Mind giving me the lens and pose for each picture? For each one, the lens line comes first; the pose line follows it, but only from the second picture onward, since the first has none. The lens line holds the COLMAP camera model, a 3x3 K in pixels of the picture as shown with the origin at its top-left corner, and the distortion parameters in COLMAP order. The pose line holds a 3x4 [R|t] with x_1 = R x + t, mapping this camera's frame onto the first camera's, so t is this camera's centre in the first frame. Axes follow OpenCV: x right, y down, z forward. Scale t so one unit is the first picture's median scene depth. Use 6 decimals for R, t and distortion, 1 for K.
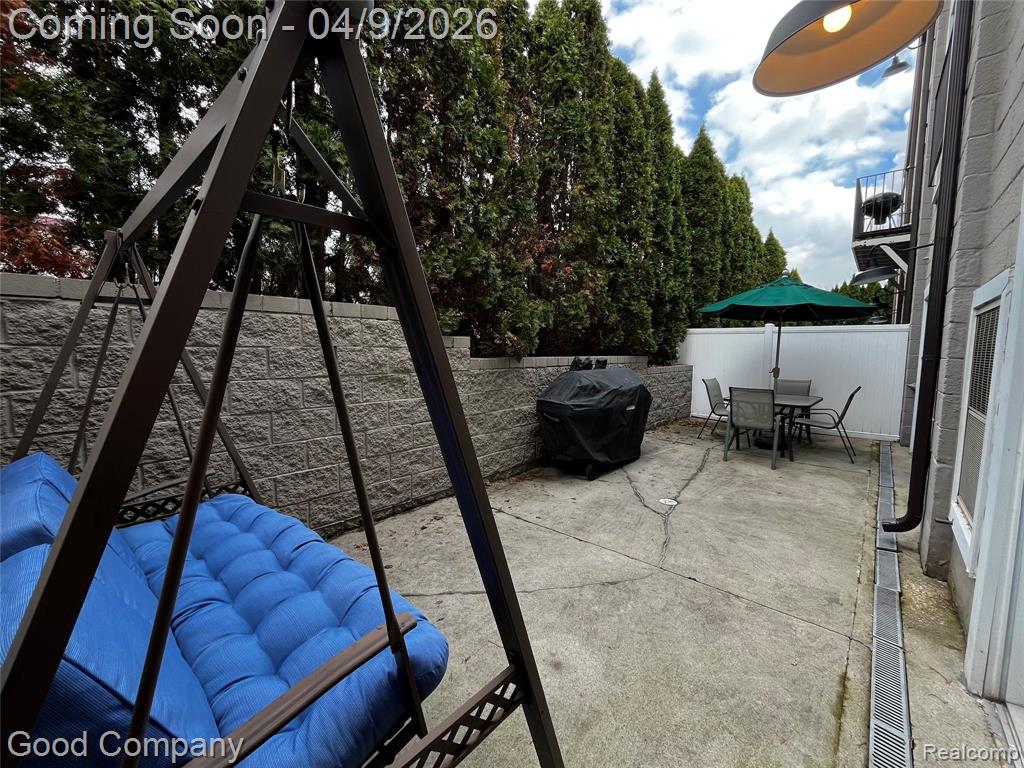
lens RADIAL K [[412.9, 0, 511.6], [0, 412.9, 385.7], [0, 0, 1]] dist [-0.003292, 0.000304]
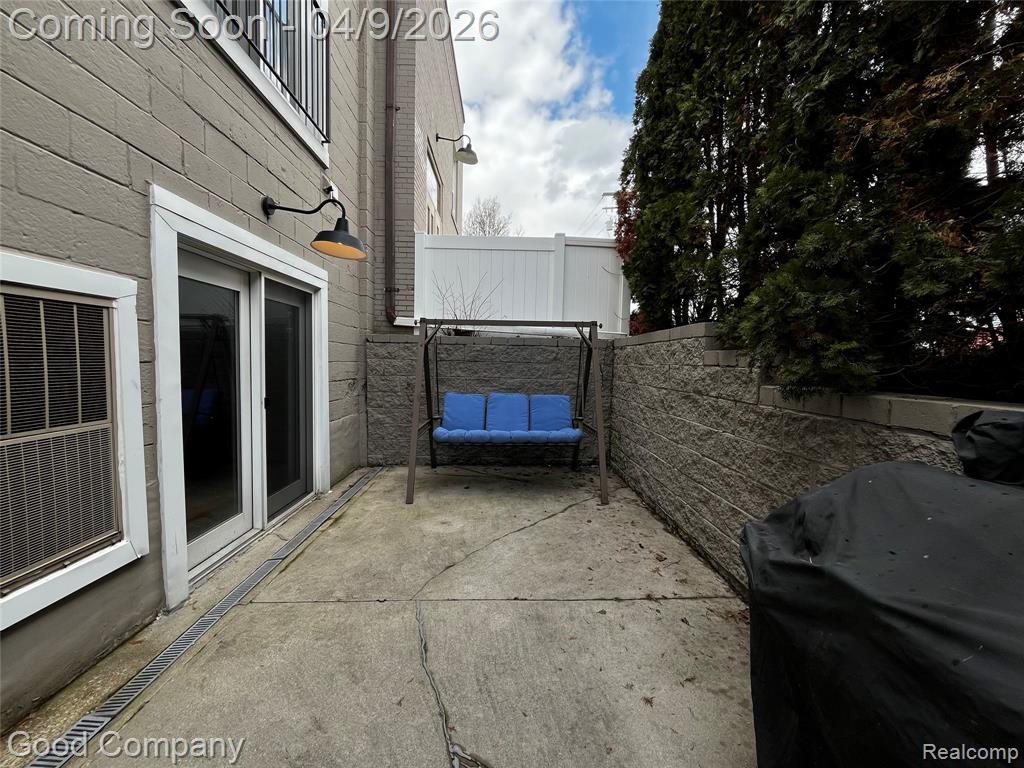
lens RADIAL K [[412.9, 0, 511.7], [0, 412.9, 386.0], [0, 0, 1]] dist [-0.003292, 0.000304]
pose [[-0.726542, 0.018522, -0.686873, 0.358229], [-0.088171, 0.988859, 0.119929, -0.066274], [0.681442, 0.147695, -0.716815, 0.750420]]
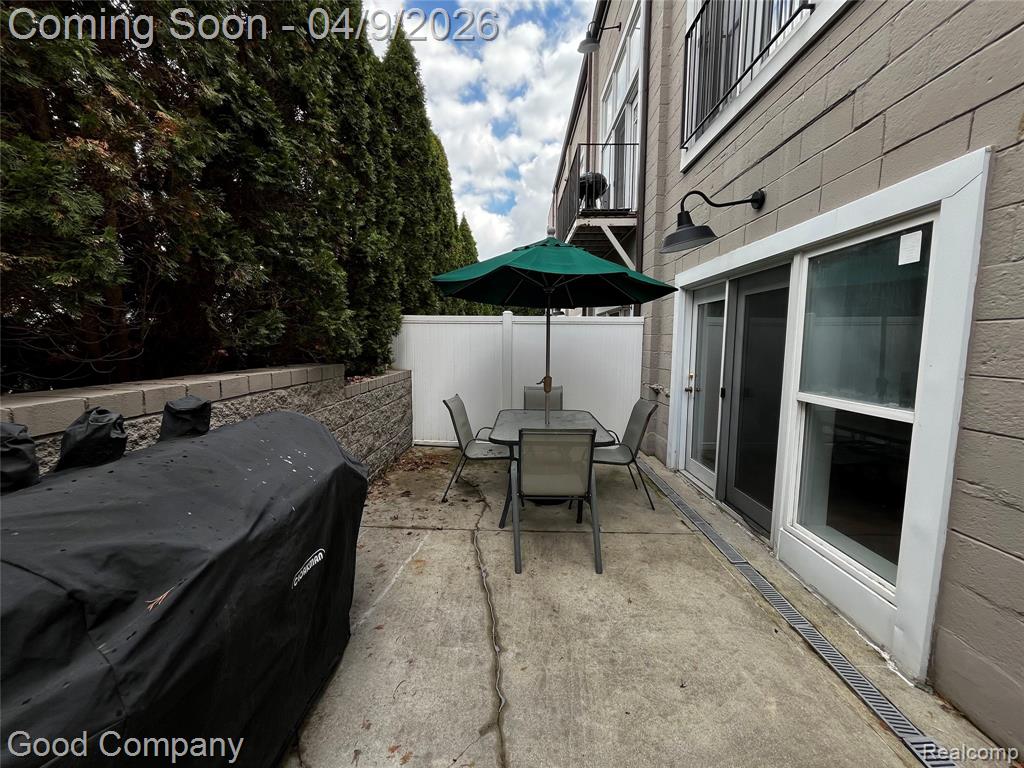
lens RADIAL K [[412.9, 0, 512.7], [0, 412.9, 384.0], [0, 0, 1]] dist [-0.003292, 0.000304]
pose [[0.752938, -0.071169, 0.654232, 0.165664], [0.060154, 0.997416, 0.039272, -0.059575], [-0.655336, 0.009786, 0.755274, 0.524050]]
